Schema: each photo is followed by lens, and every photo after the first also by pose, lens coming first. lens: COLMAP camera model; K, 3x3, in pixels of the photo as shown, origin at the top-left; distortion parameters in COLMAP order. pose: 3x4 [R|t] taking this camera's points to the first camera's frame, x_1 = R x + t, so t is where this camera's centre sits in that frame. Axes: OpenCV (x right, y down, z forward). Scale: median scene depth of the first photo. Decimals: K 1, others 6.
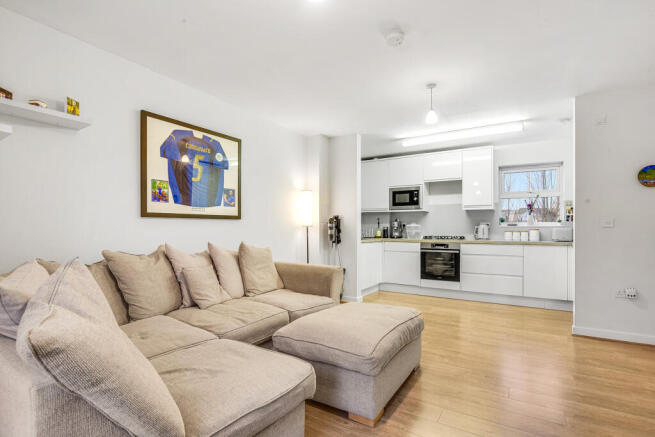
lens RADIAL K [[310.8, 0, 329.7], [0, 310.8, 224.5], [0, 0, 1]] dist [-0.004396, -0.000376]
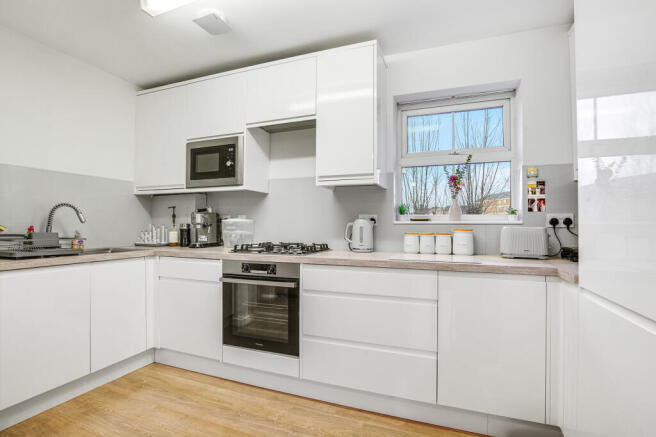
lens RADIAL K [[311.3, 0, 327.4], [0, 311.3, 219.3], [0, 0, 1]] dist [-0.004396, -0.000376]
pose [[0.983811, 0.002519, 0.179192, 0.357164], [-0.001939, 0.999992, -0.003413, 0.002176], [-0.179200, 0.003011, 0.983808, 0.548310]]
